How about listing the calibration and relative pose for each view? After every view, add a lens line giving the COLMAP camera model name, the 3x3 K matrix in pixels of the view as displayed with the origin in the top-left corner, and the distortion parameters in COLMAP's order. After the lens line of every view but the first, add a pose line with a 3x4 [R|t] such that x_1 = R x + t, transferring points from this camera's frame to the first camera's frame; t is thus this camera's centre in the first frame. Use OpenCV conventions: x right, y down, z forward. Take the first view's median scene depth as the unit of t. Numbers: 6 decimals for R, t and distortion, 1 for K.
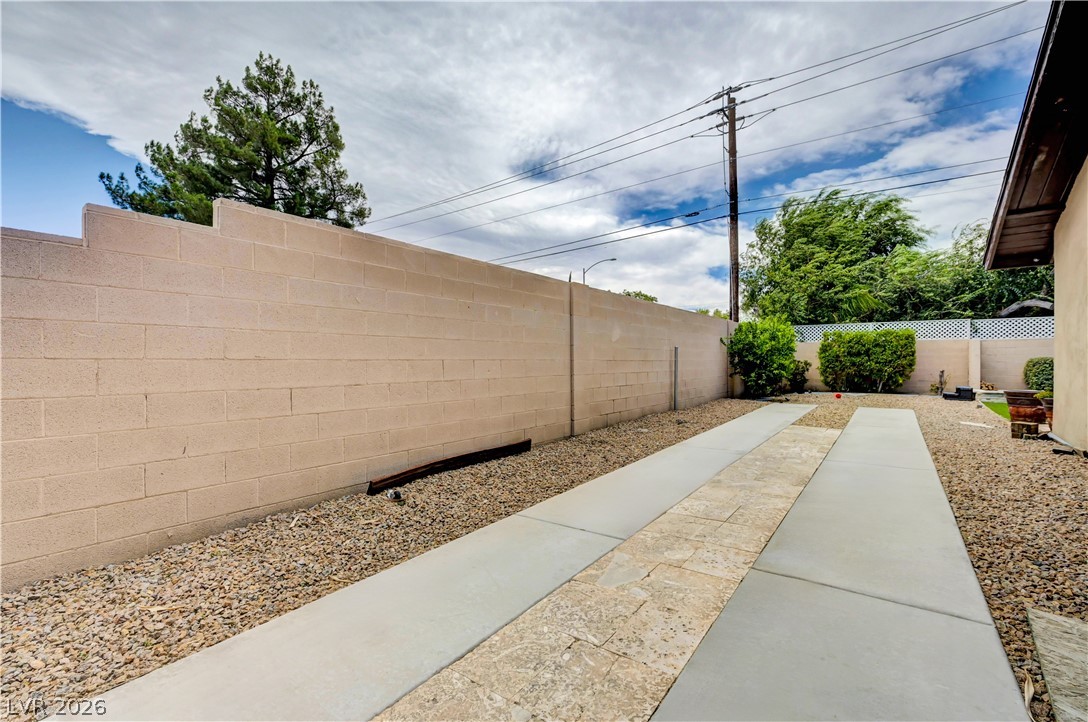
lens RADIAL K [[474.2, 0, 553.9], [0, 474.2, 365.6], [0, 0, 1]] dist [0.003500, 0.004601]
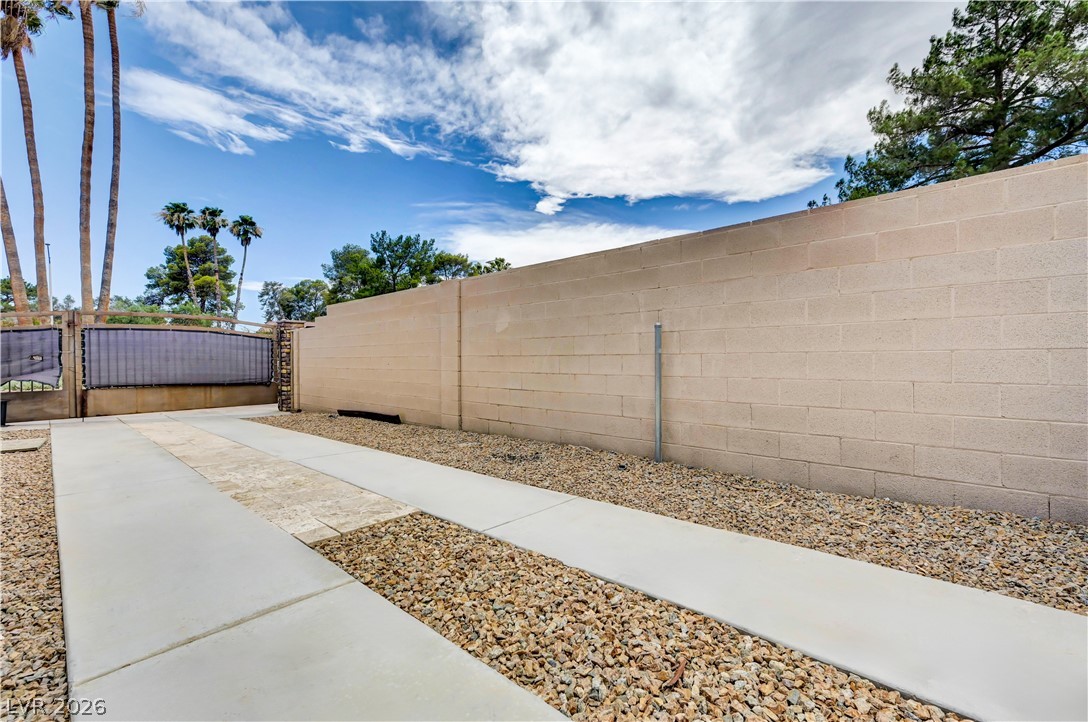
lens RADIAL K [[474.2, 0, 553.9], [0, 474.2, 365.6], [0, 0, 1]] dist [0.003500, 0.004601]
pose [[-0.149771, 0.017459, -0.988567, 1.009196], [0.006996, 0.999838, 0.016598, -0.007538], [0.988696, -0.004430, -0.149869, 1.342445]]
